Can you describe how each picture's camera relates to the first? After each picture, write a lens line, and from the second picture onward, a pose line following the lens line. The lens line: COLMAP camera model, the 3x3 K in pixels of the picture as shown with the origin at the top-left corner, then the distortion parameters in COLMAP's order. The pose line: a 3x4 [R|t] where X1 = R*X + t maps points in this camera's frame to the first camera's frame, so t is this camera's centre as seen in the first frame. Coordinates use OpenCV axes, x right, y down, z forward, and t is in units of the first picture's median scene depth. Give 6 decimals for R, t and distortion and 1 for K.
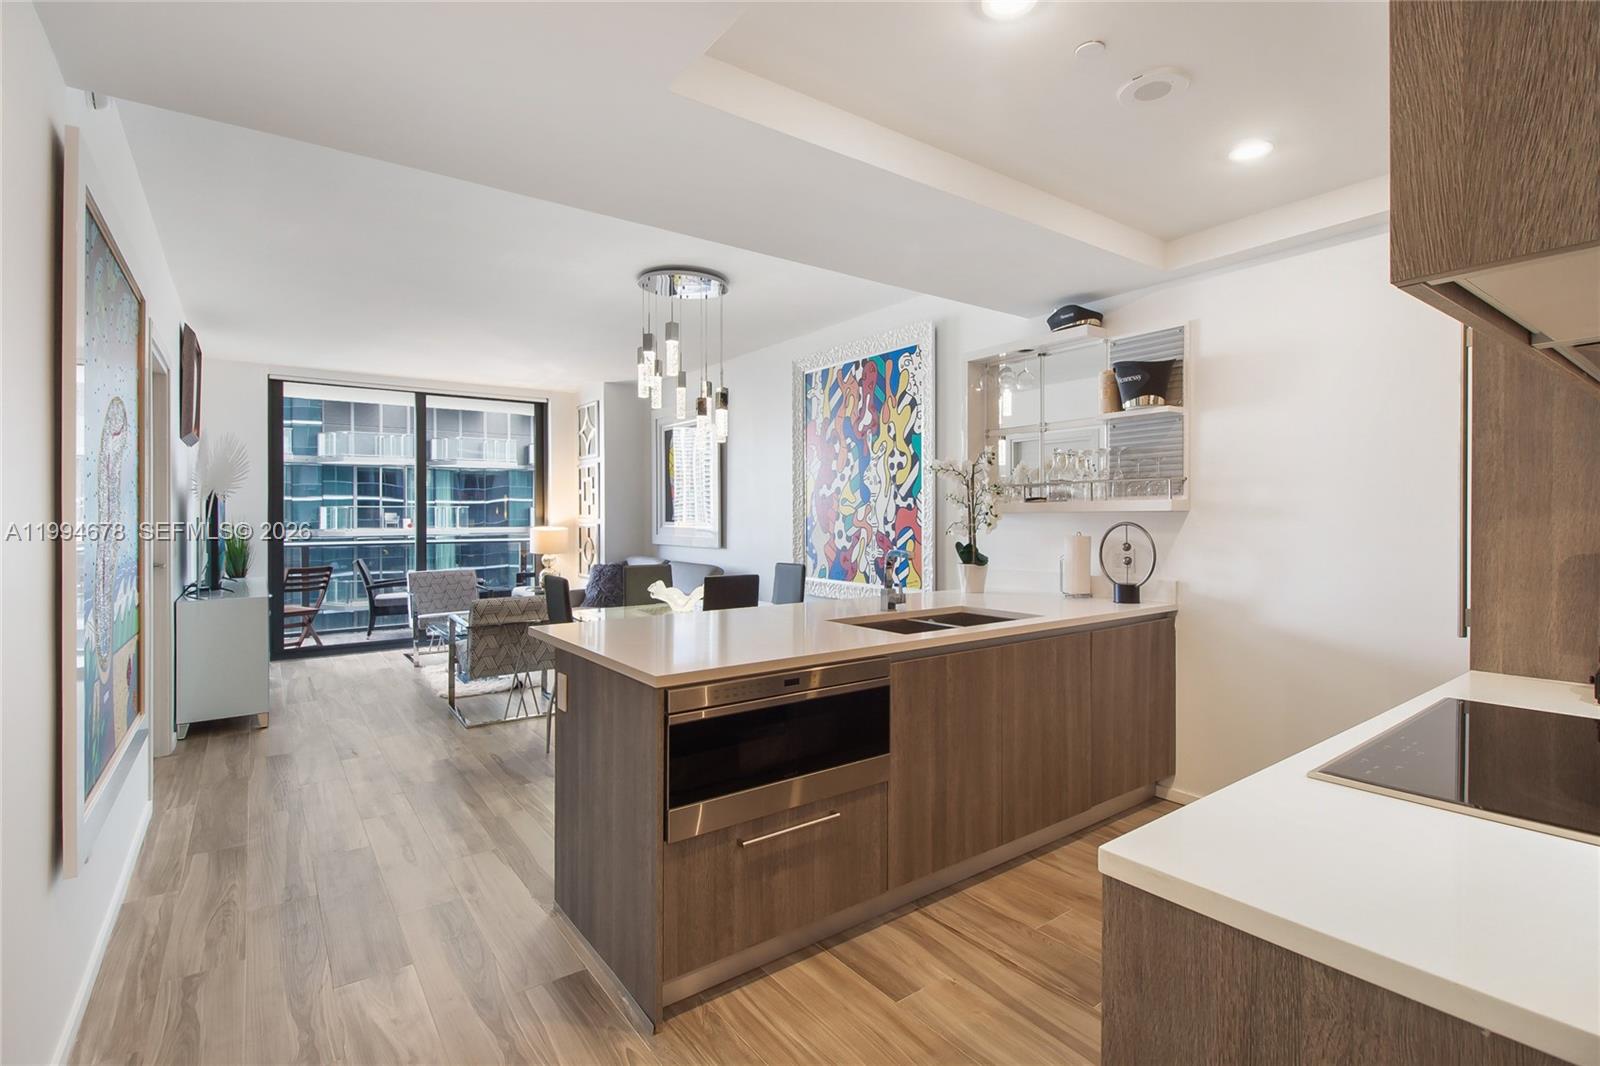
lens RADIAL K [[751.6, 0, 800.0], [0, 751.6, 533.0], [0, 0, 1]] dist [-0.000303, -0.017769]
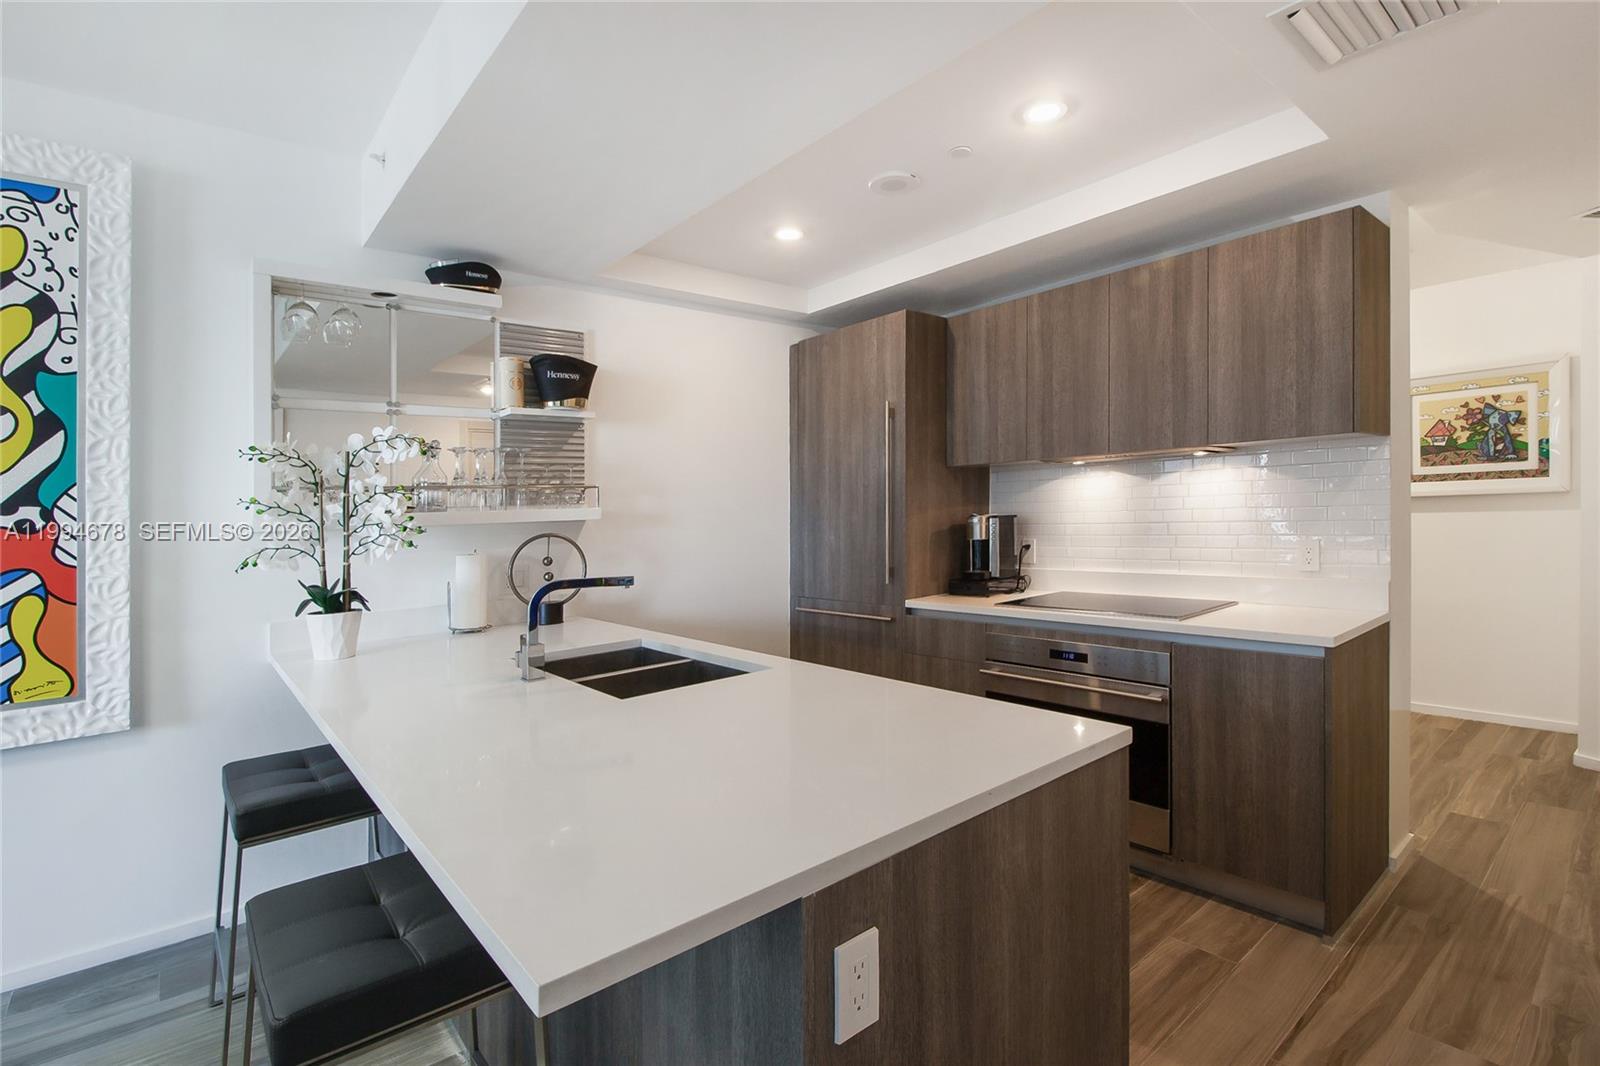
lens RADIAL K [[764.0, 0, 800.0], [0, 764.0, 533.0], [0, 0, 1]] dist [-0.002215, -0.001171]
pose [[-0.075473, -0.017045, 0.997002, -0.328645], [0.058201, 0.998074, 0.021470, -0.011722], [-0.995448, 0.059647, -0.074336, 0.514515]]
